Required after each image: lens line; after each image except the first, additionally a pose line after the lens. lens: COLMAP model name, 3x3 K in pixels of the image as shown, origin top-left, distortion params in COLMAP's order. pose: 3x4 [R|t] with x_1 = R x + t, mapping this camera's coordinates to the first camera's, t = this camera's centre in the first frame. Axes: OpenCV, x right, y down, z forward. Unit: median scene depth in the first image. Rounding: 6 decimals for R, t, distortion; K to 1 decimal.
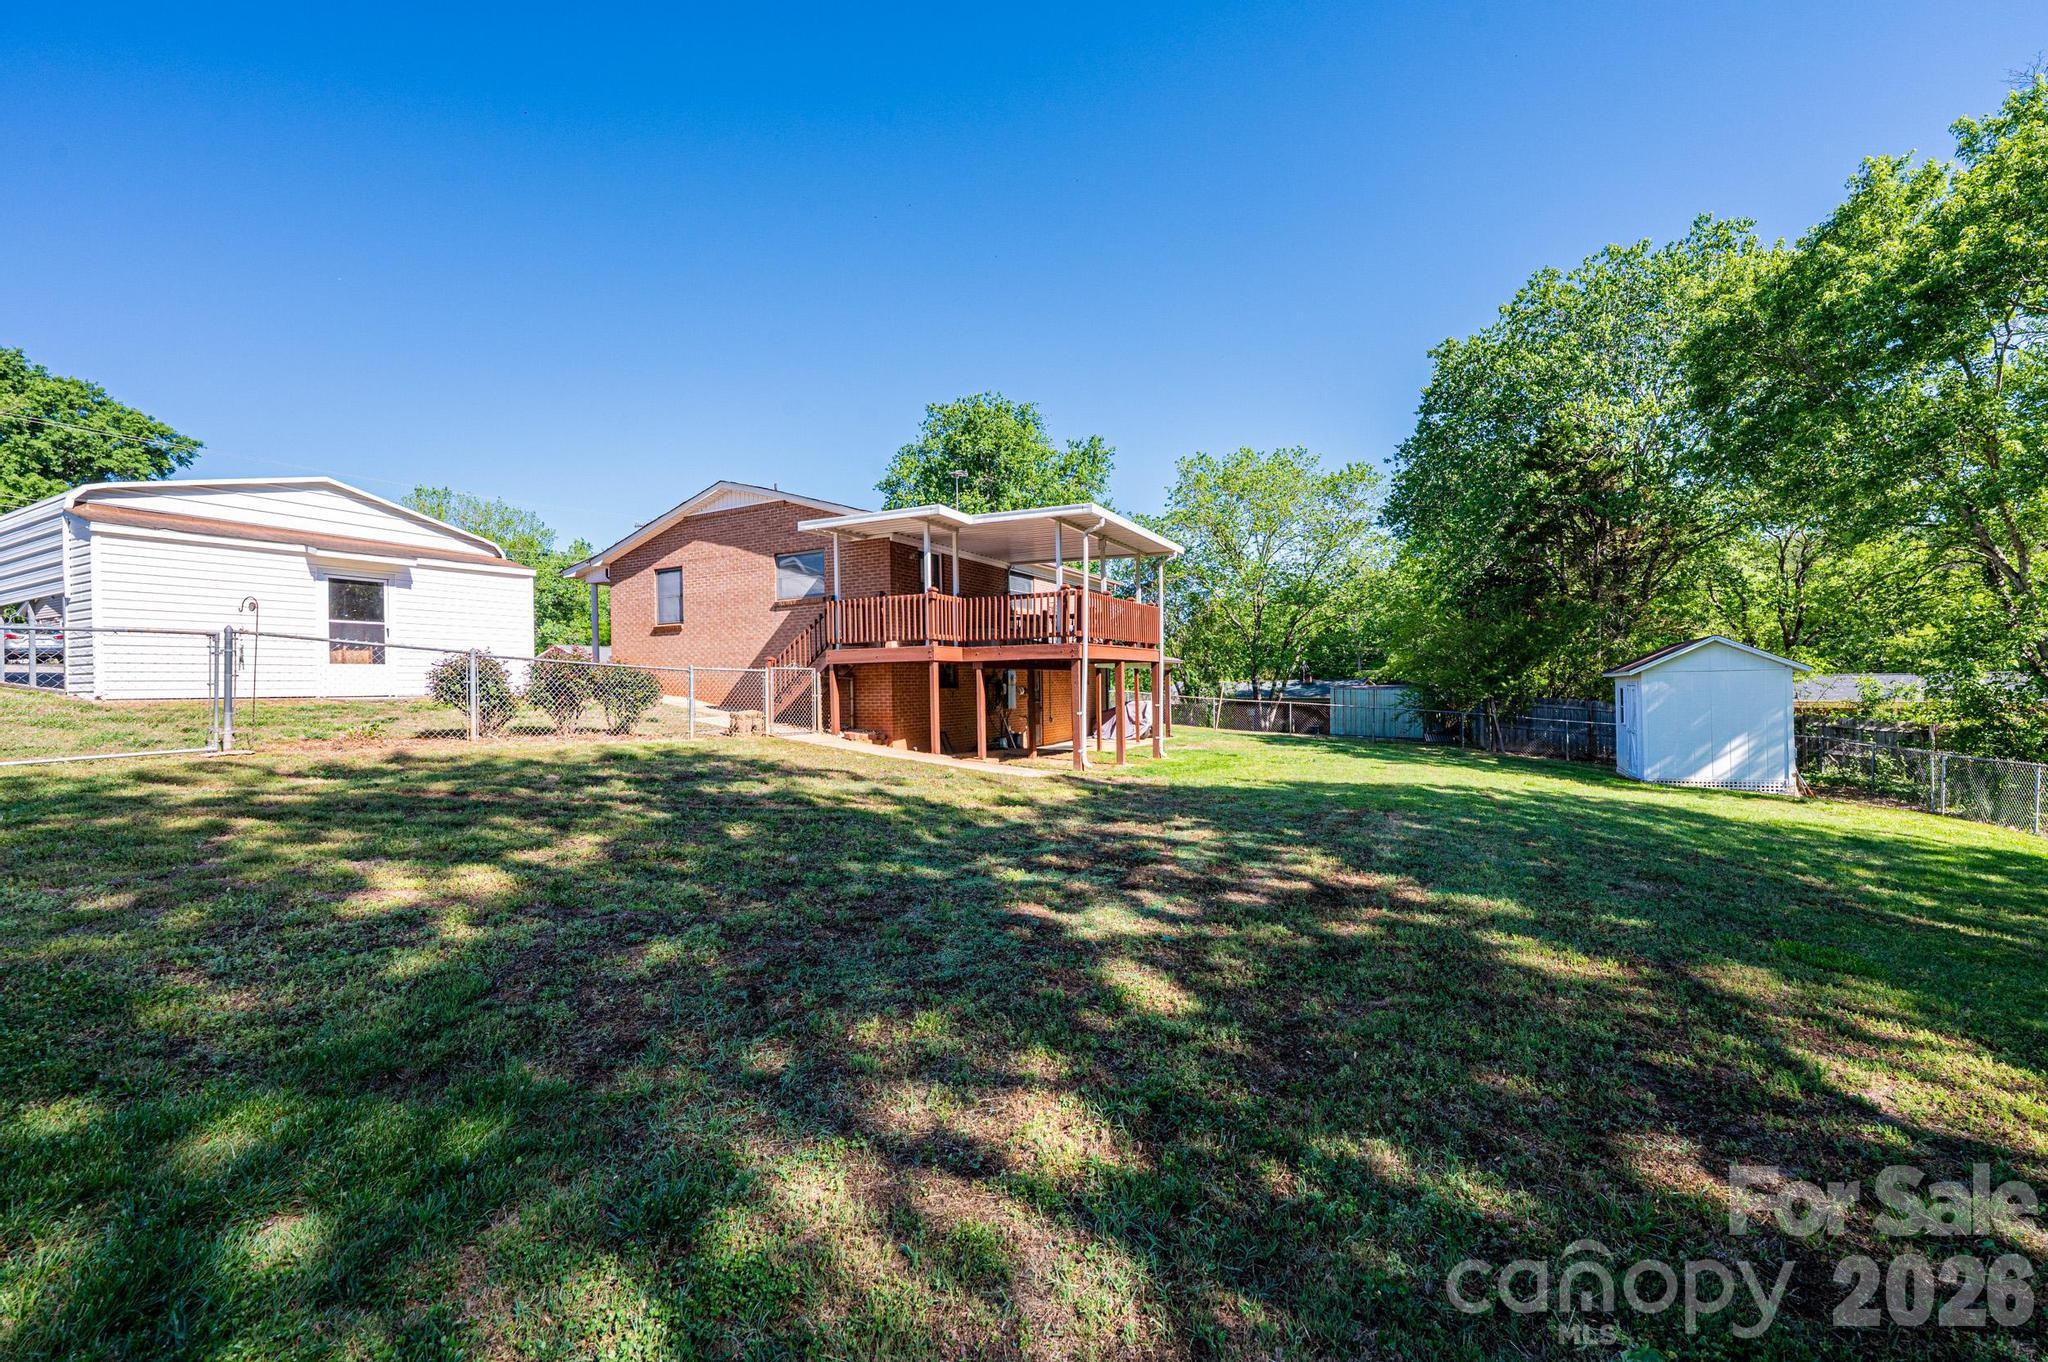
lens RADIAL K [[819.4, 0, 1031.2], [0, 819.4, 680.8], [0, 0, 1]] dist [-0.000092, 0.000073]
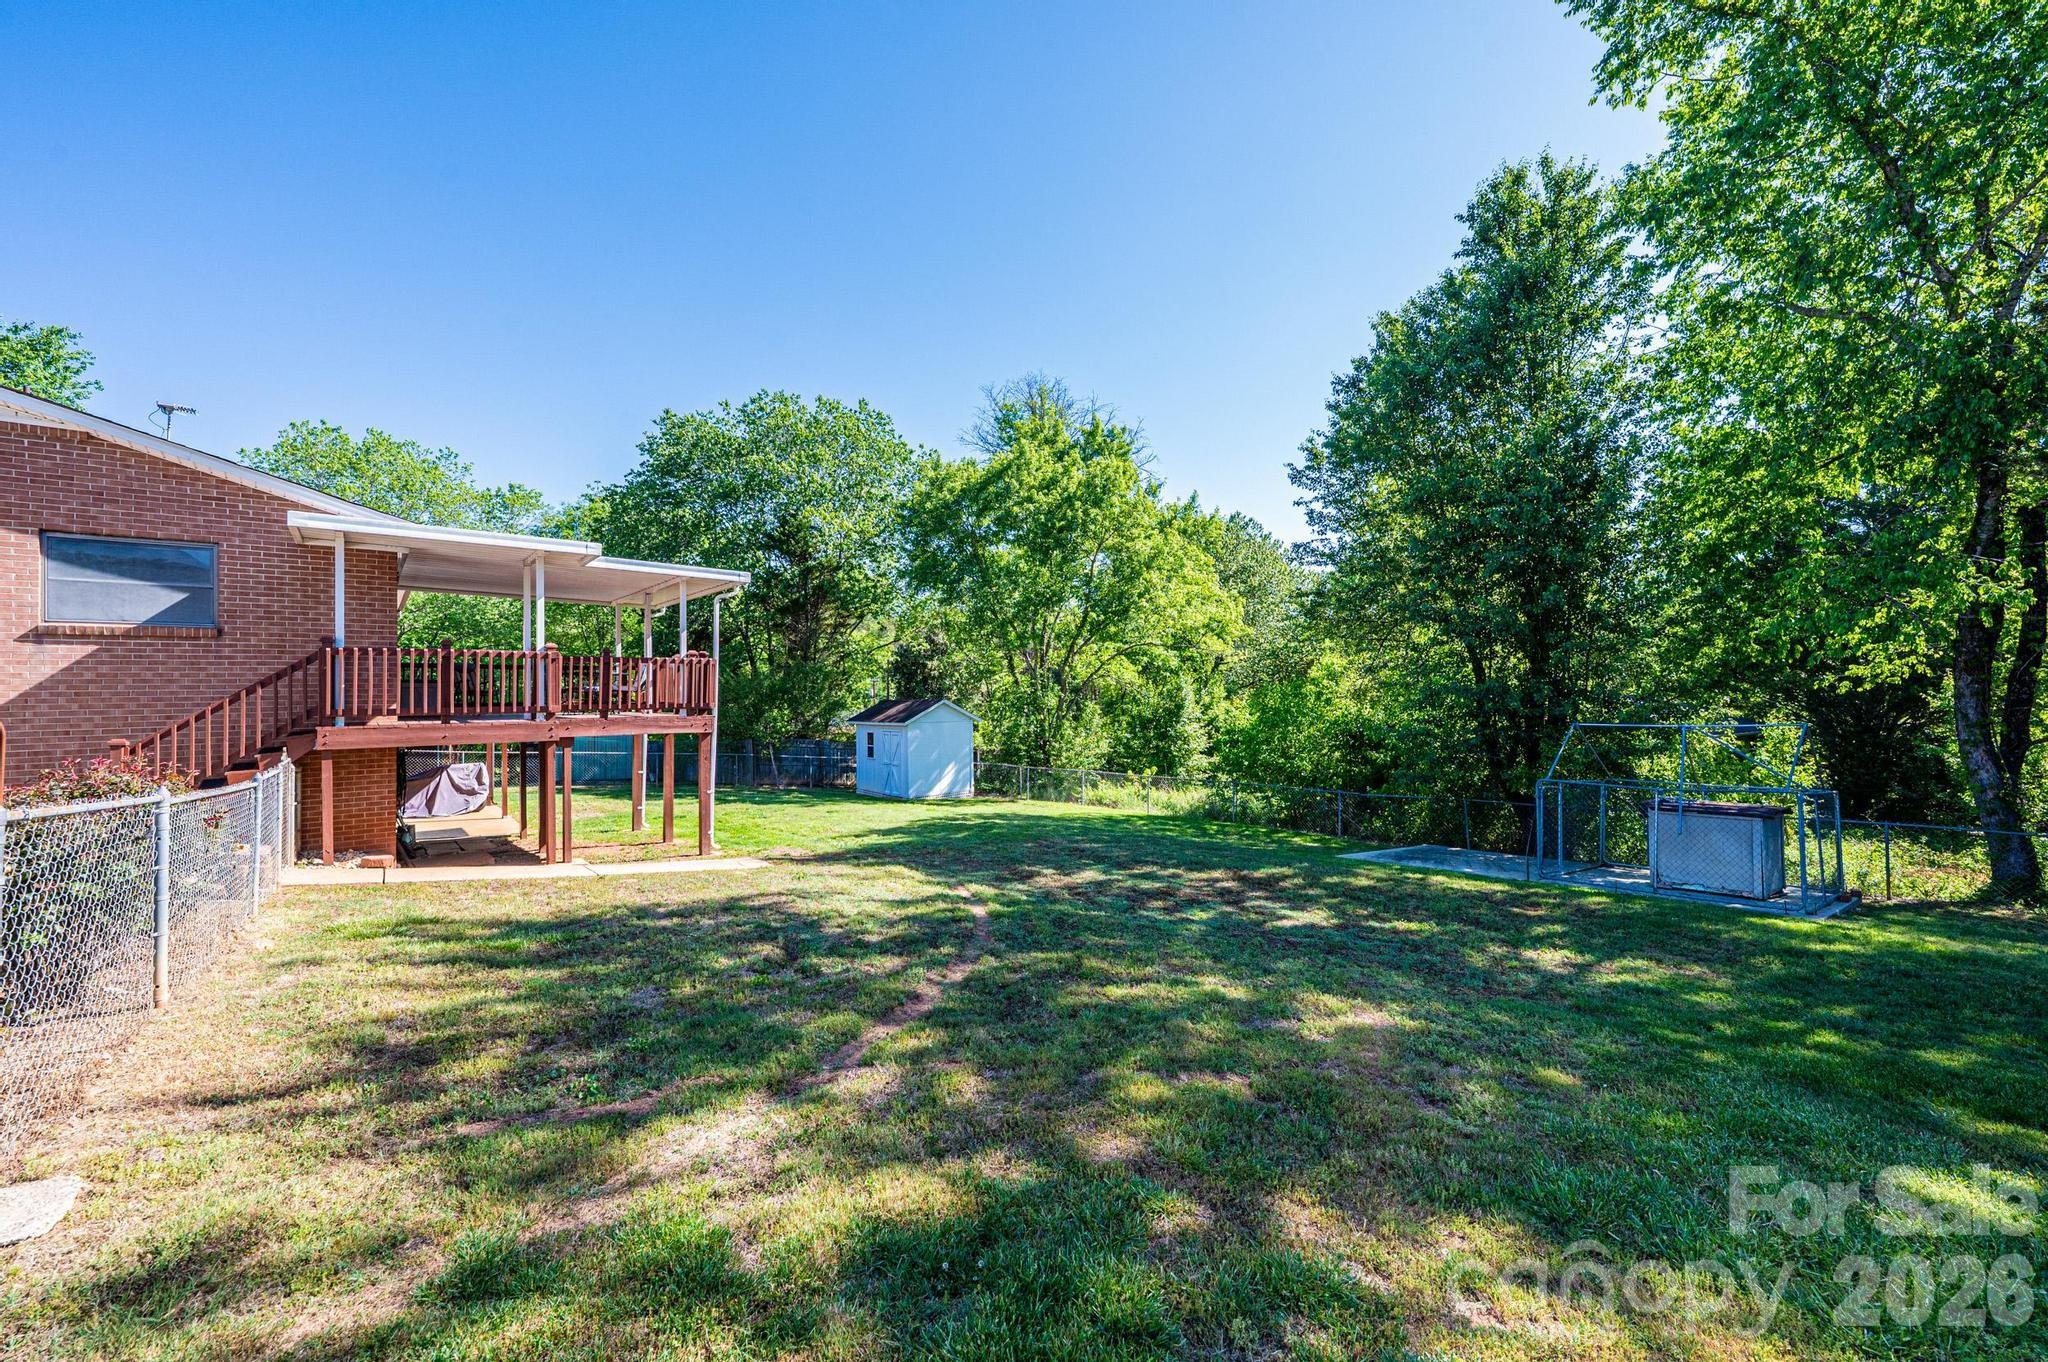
lens RADIAL K [[819.4, 0, 1031.2], [0, 819.4, 680.8], [0, 0, 1]] dist [-0.000092, 0.000073]
pose [[0.397715, 0.025670, 0.917150, -0.523408], [-0.002683, 0.999637, -0.026815, -0.049588], [-0.917505, 0.008204, 0.397640, 0.239536]]
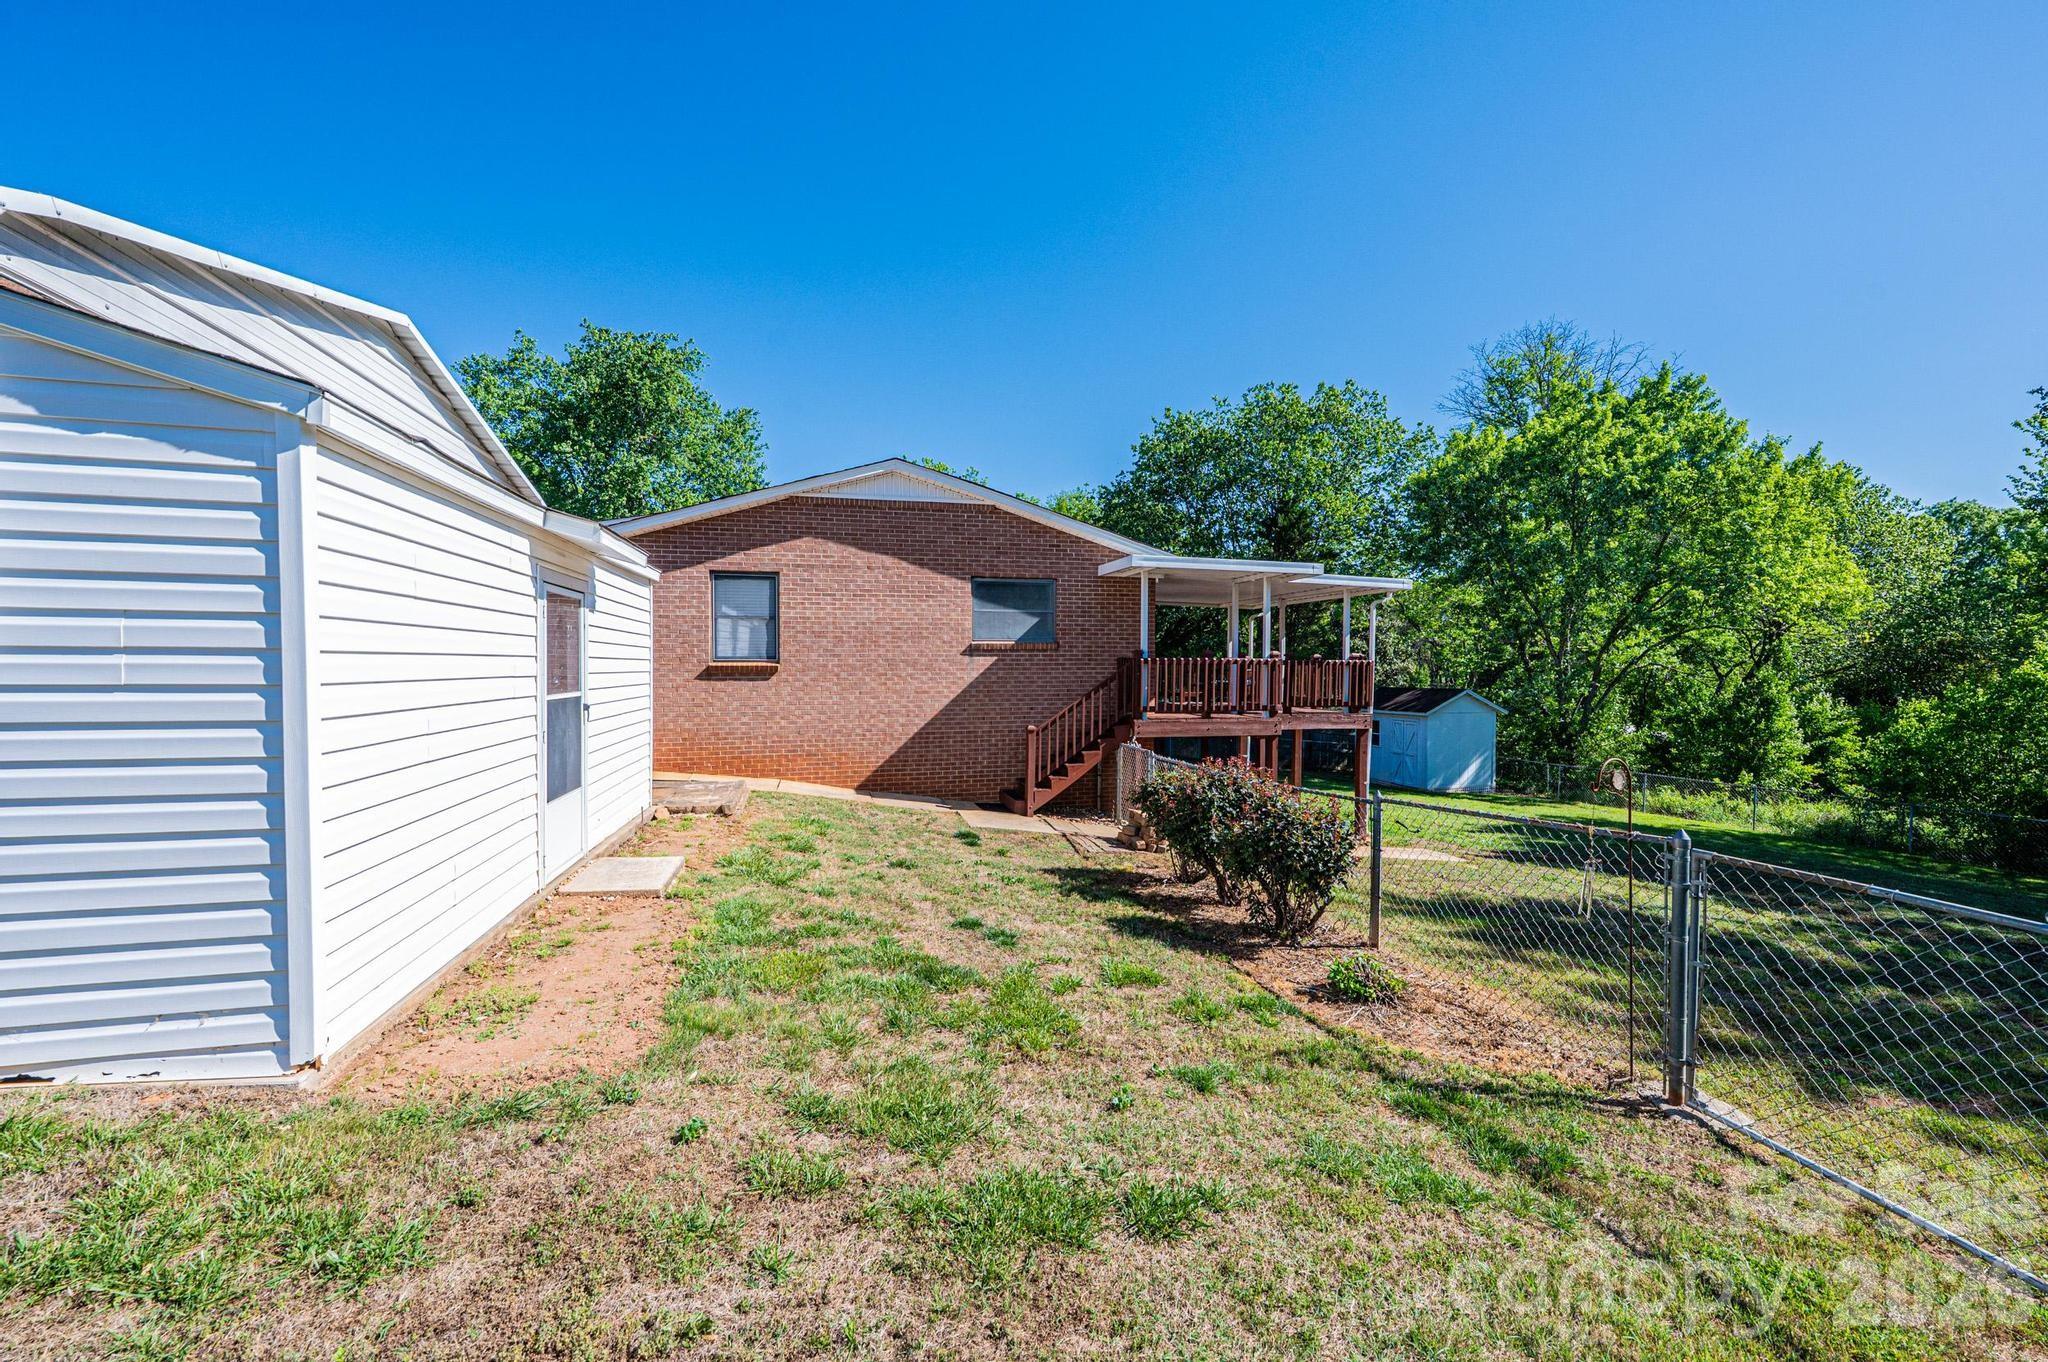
lens RADIAL K [[832.4, 0, 1032.9], [0, 832.4, 667.8], [0, 0, 1]] dist [0.001024, 0.000120]
pose [[0.747866, 0.017663, 0.663615, -0.747614], [-0.020302, 0.999787, -0.003731, -0.072221], [-0.663539, -0.010682, 0.748065, 0.411081]]
